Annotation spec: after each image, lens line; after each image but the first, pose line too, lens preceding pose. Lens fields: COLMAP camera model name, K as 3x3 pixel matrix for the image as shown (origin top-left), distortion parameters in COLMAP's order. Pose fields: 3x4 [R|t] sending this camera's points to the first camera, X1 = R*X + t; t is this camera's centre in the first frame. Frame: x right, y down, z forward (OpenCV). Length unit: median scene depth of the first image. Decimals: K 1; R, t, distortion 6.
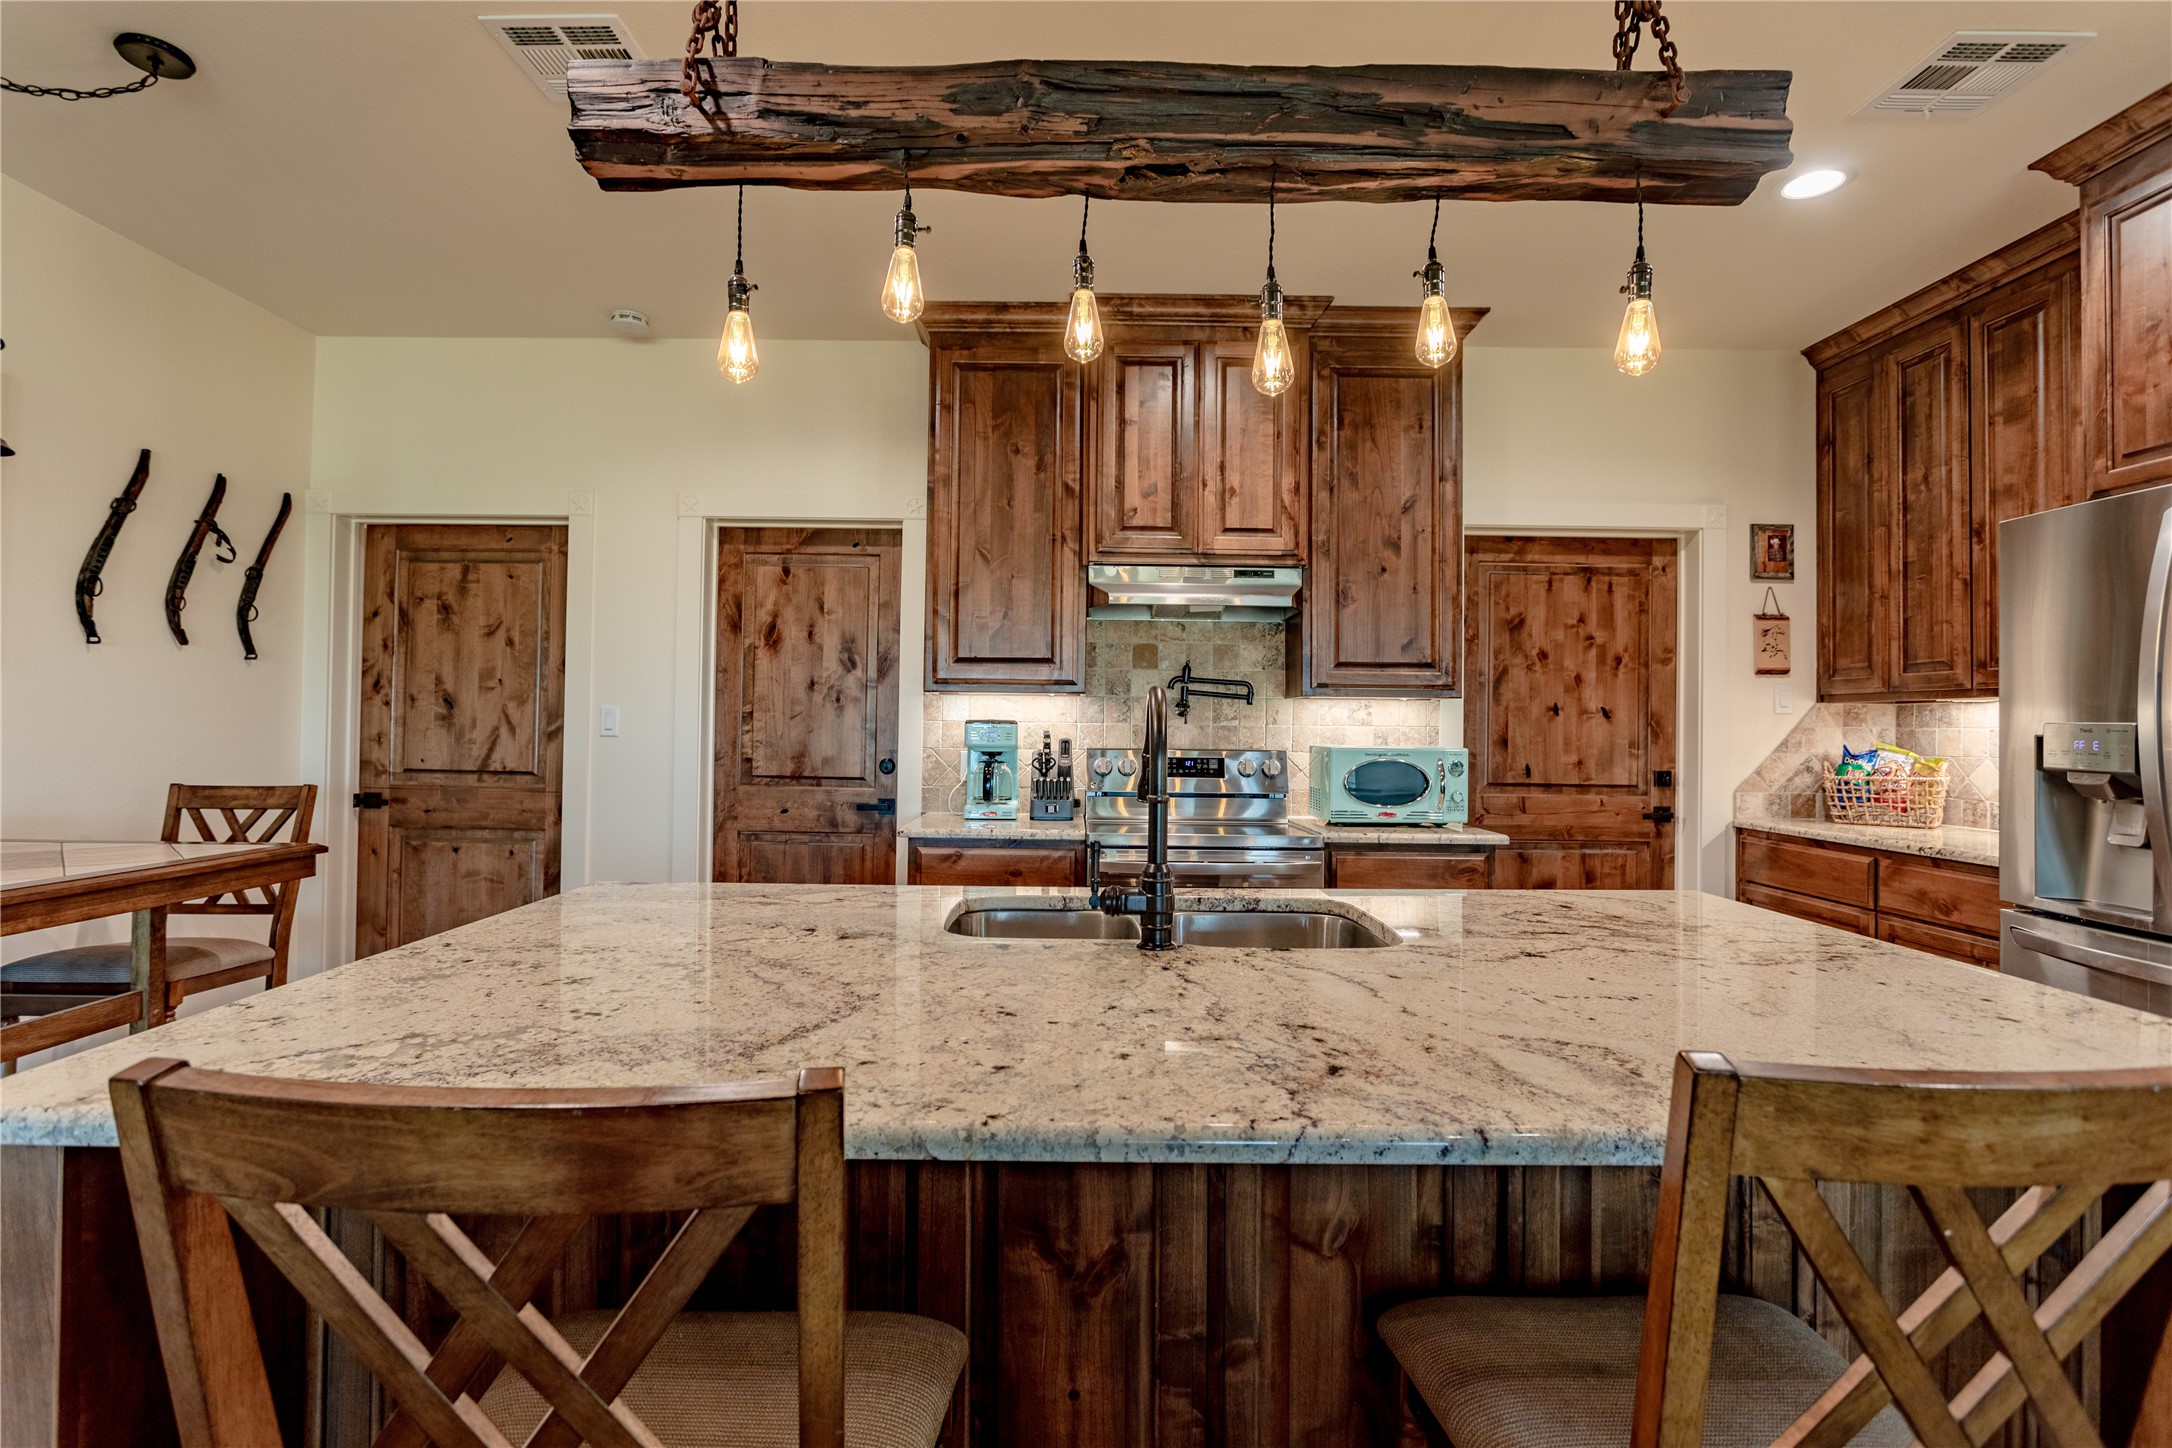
lens RADIAL K [[1034.8, 0, 1073.2], [0, 1034.8, 715.3], [0, 0, 1]] dist [-0.026103, 0.014927]
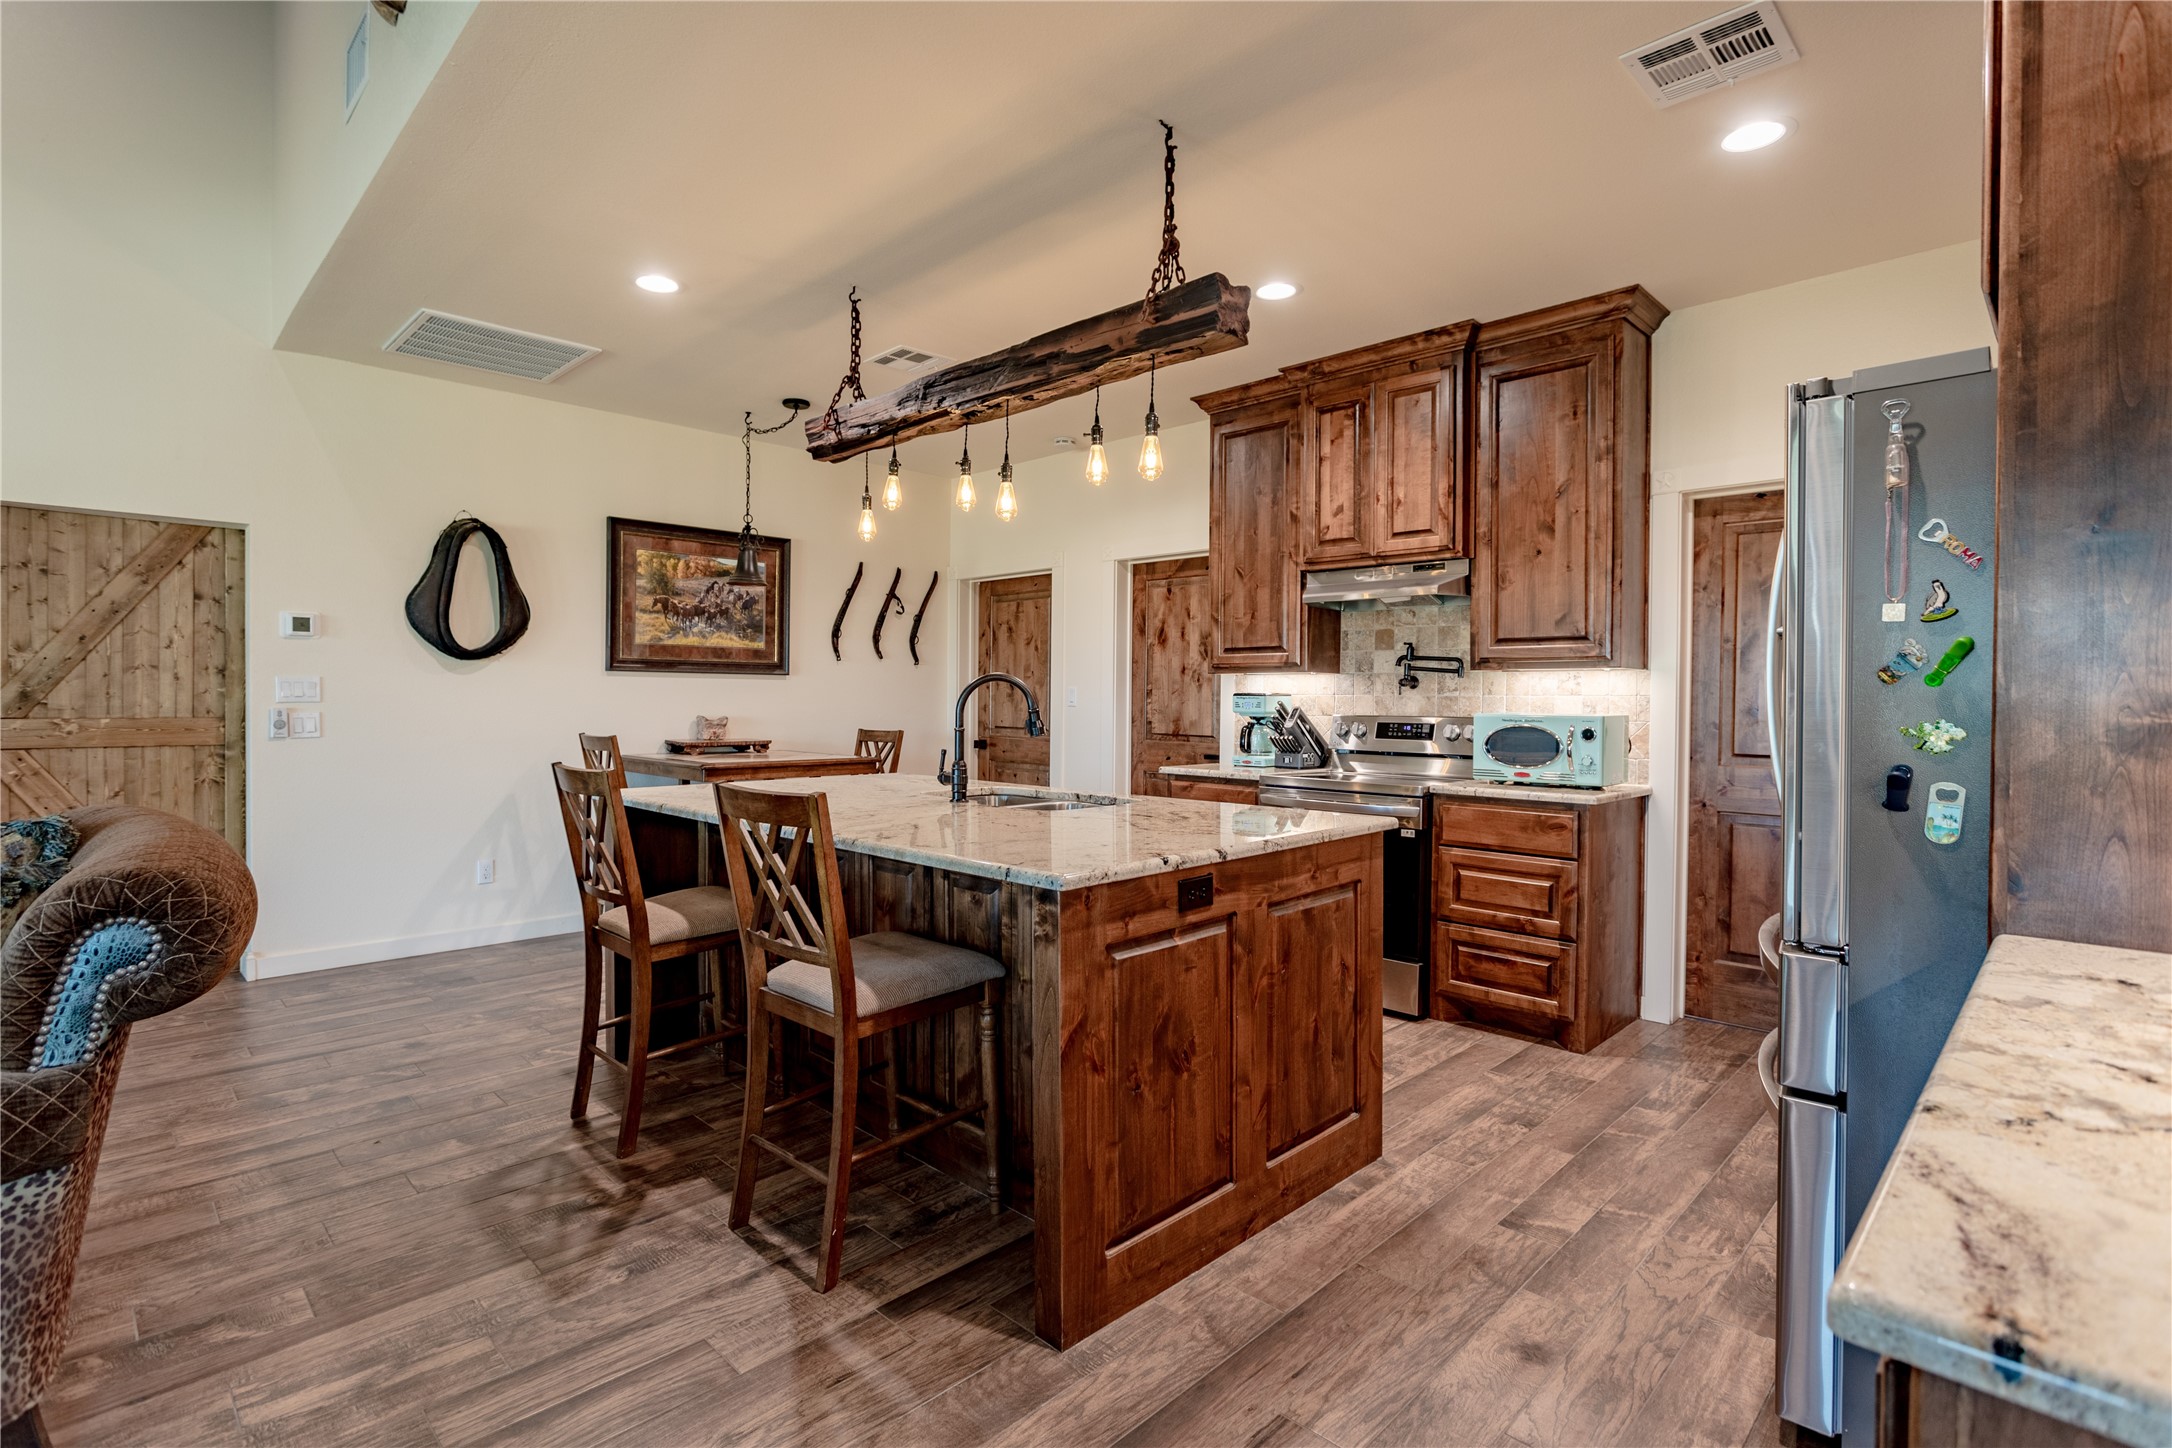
lens RADIAL K [[1034.8, 0, 1073.2], [0, 1034.8, 715.3], [0, 0, 1]] dist [-0.026103, 0.014927]
pose [[0.706313, 0.004605, -0.707885, 0.668174], [0.009426, 0.999829, 0.015909, 0.009034], [0.707837, -0.017910, 0.706149, -0.113557]]
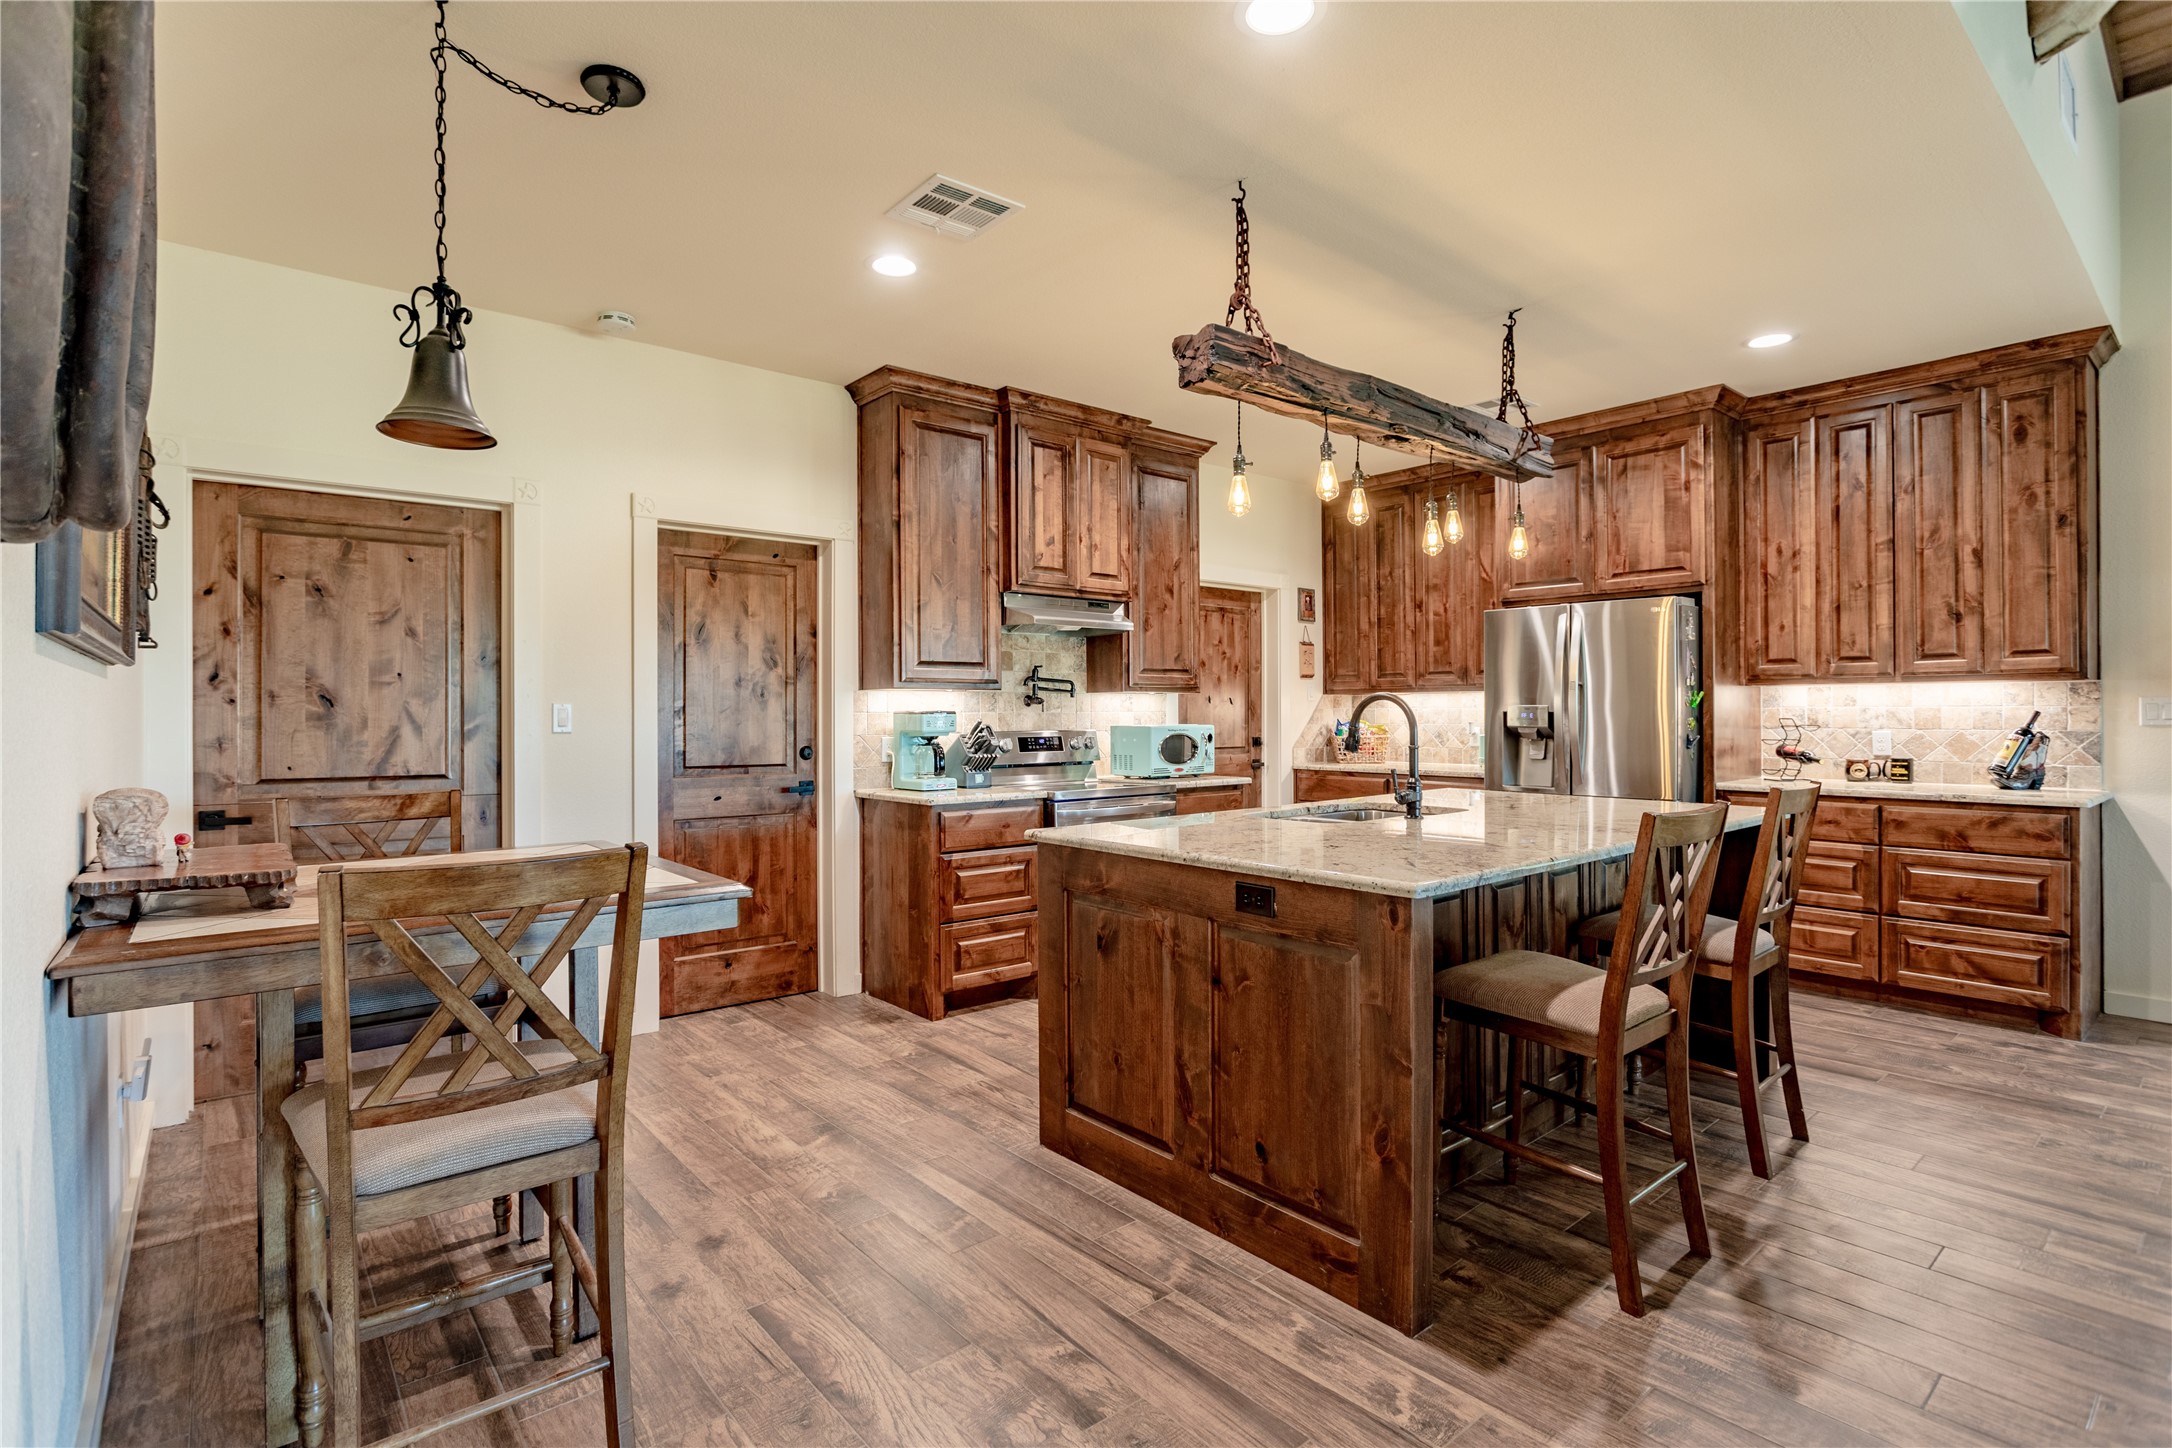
lens RADIAL K [[1034.8, 0, 1073.2], [0, 1034.8, 715.3], [0, 0, 1]] dist [-0.026103, 0.014927]
pose [[0.770409, -0.016670, 0.637332, -0.700481], [0.007367, 0.999824, 0.017247, -0.010042], [-0.637507, -0.008592, 0.770396, -0.065552]]
